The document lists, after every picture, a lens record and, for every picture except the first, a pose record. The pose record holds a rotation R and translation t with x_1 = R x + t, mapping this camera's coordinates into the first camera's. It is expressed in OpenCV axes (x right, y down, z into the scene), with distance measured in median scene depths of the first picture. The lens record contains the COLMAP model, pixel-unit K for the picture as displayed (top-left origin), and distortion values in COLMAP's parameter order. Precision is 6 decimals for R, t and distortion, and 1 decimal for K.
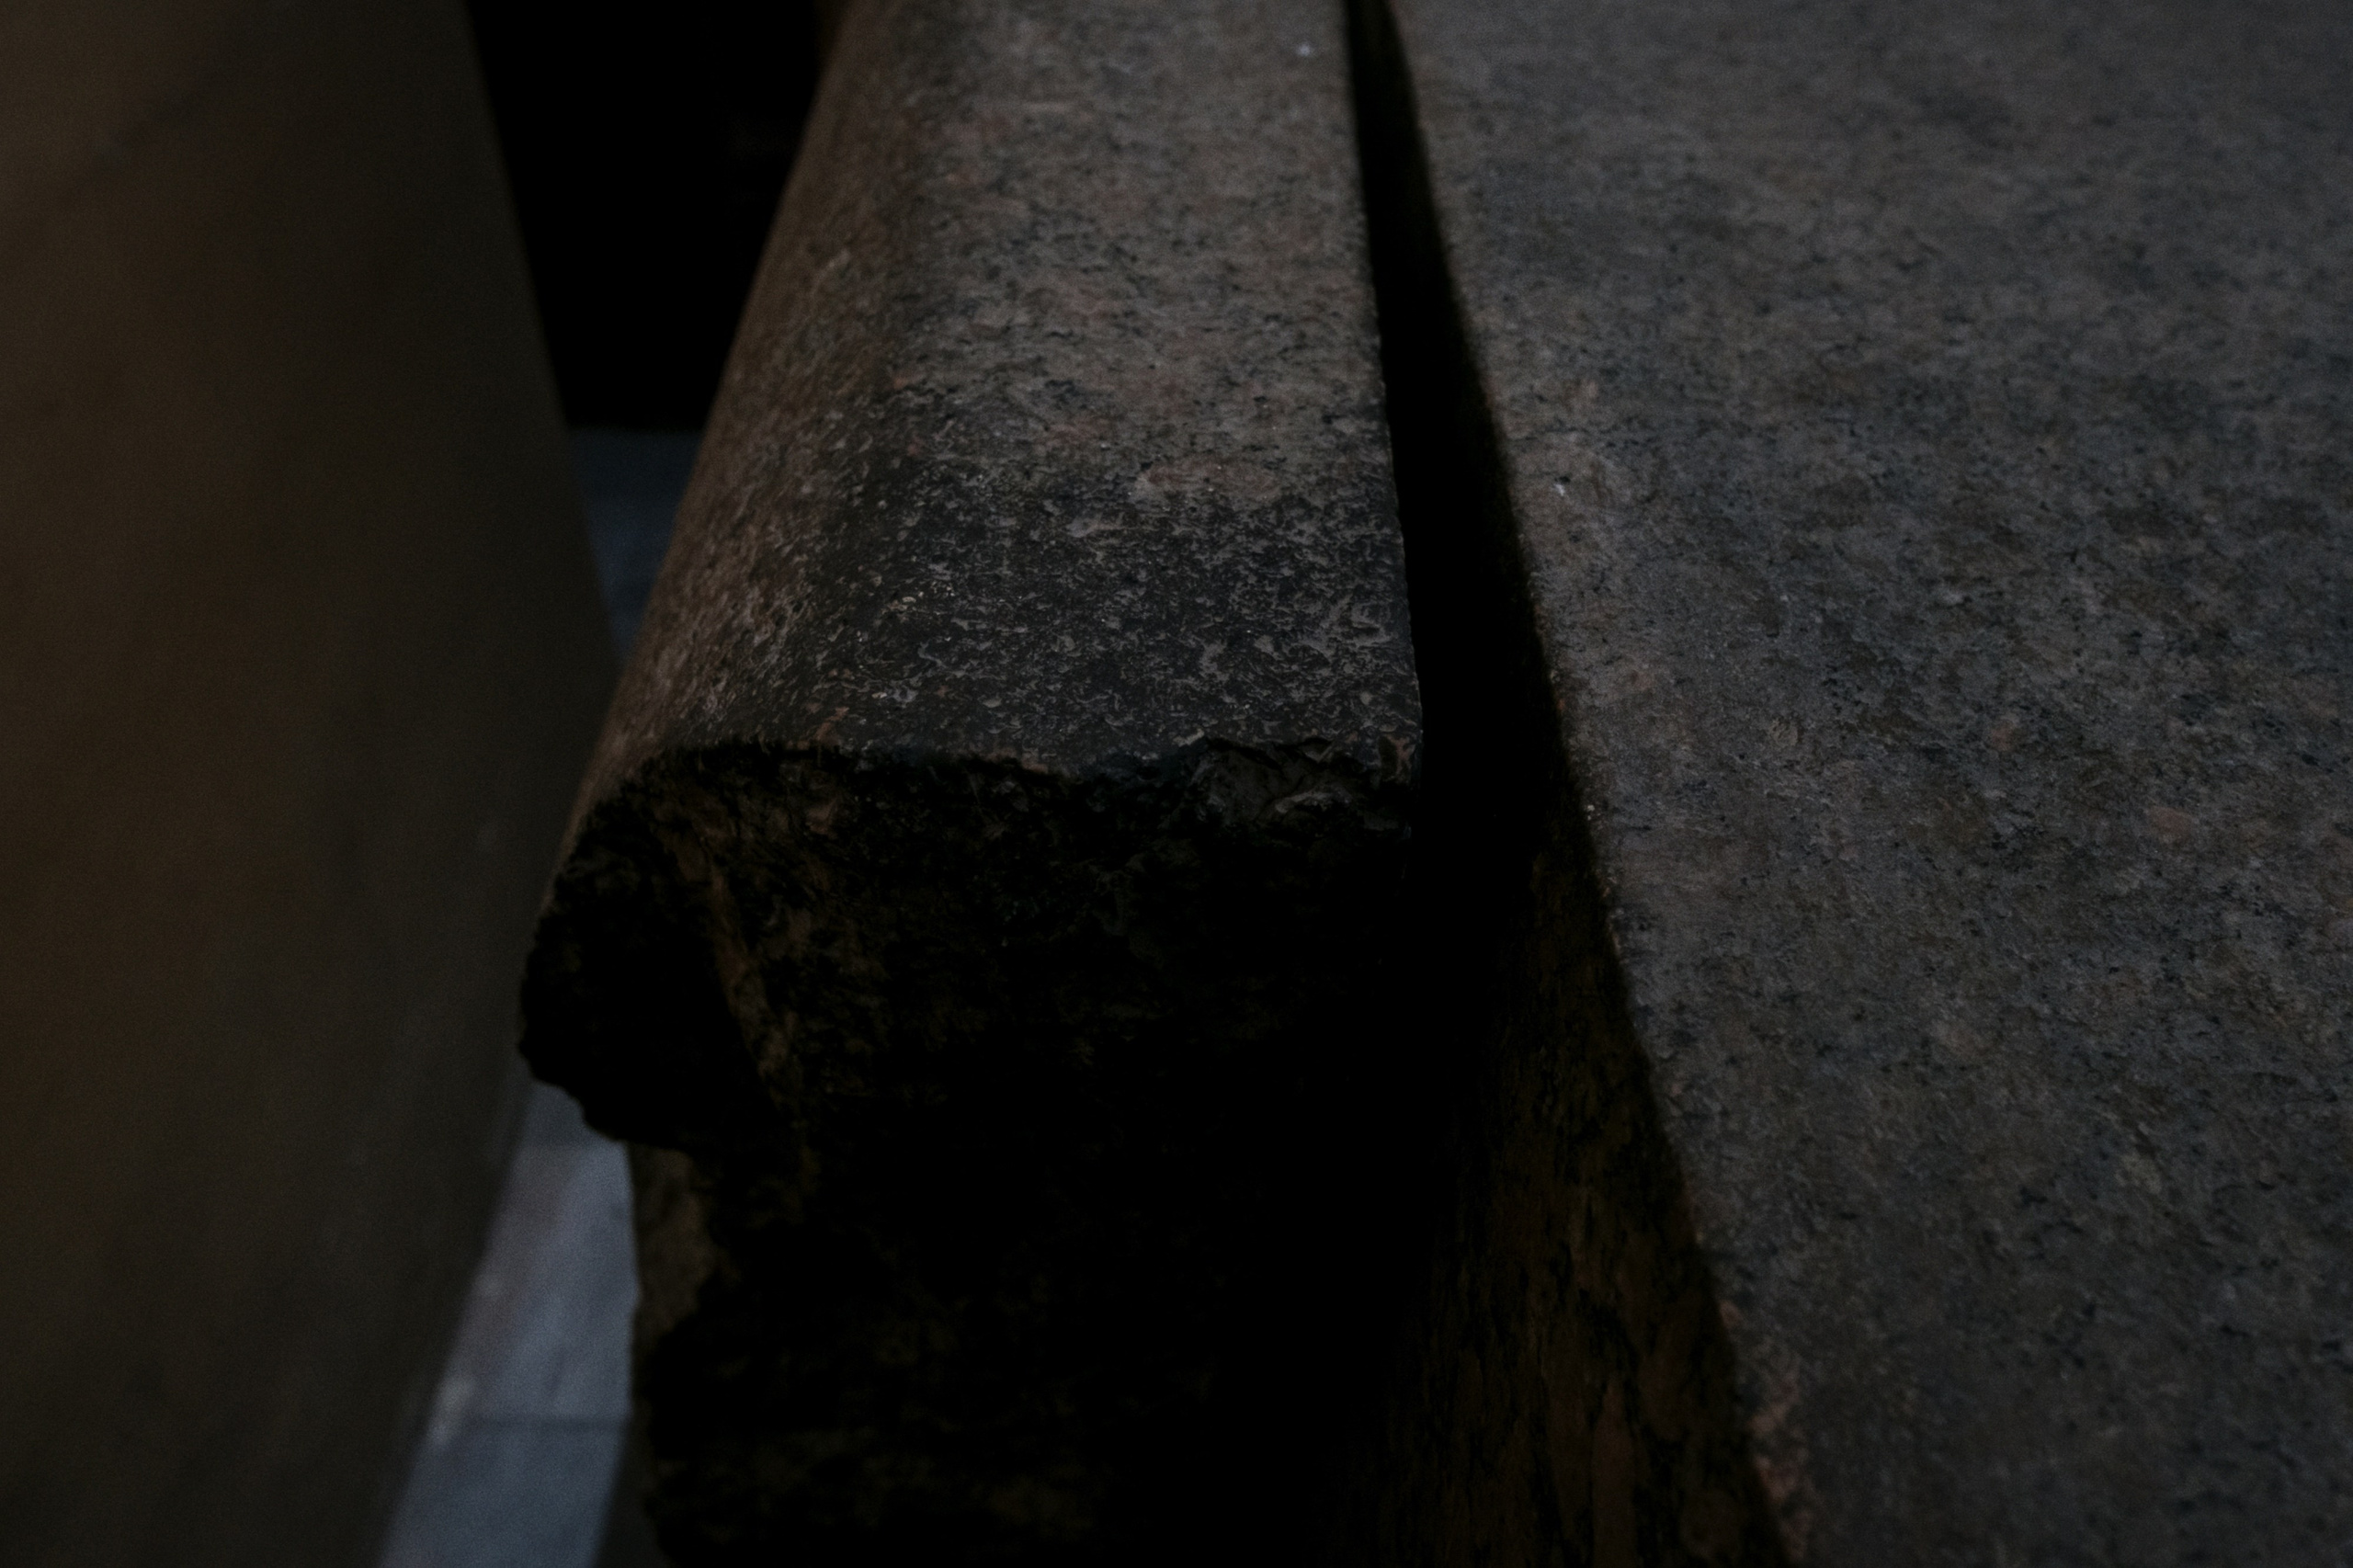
lens RADIAL K [[1606.1, 0, 1156.6], [0, 1606.1, 802.2], [0, 0, 1]] dist [0.009505, 0.008657]
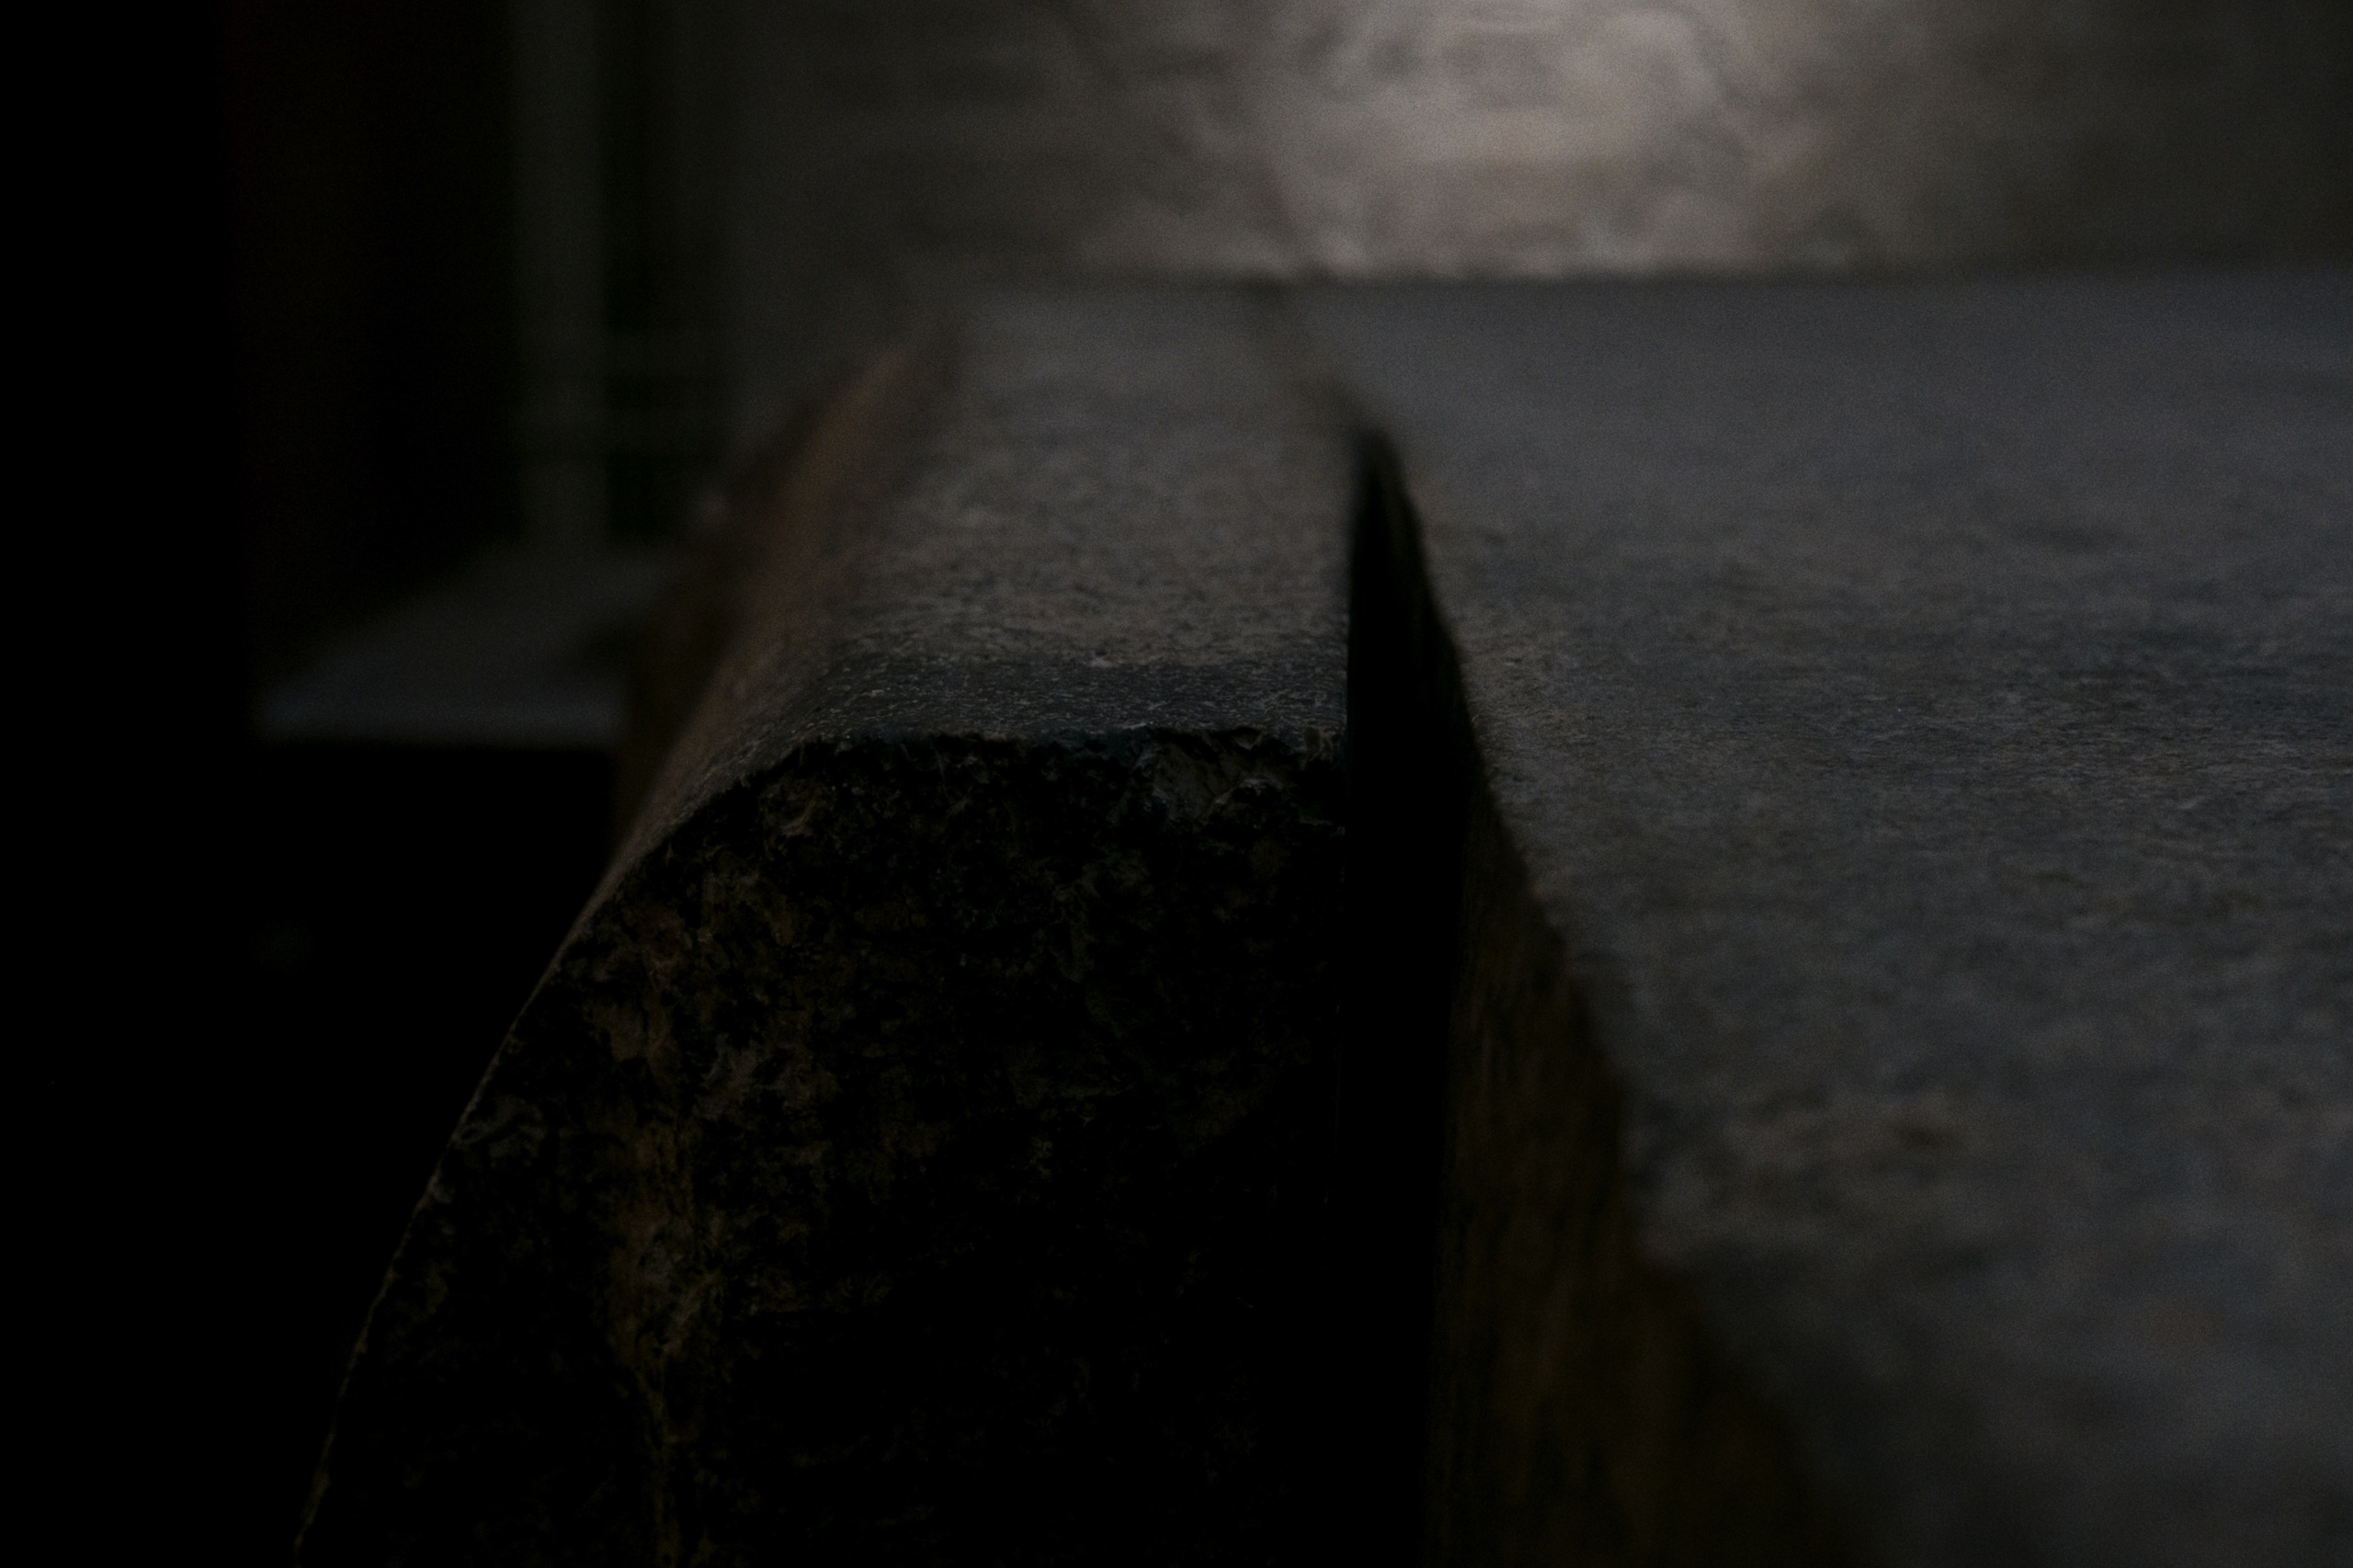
lens RADIAL K [[3569.0, 0, 1180.0], [0, 3569.0, 779.4], [0, 0, 1]] dist [0.009774, 0.000000]
pose [[0.999626, -0.027048, -0.003964, 0.060067], [0.021038, 0.853730, -0.520290, 1.249138], [0.017457, 0.520012, 0.853980, -1.073499]]
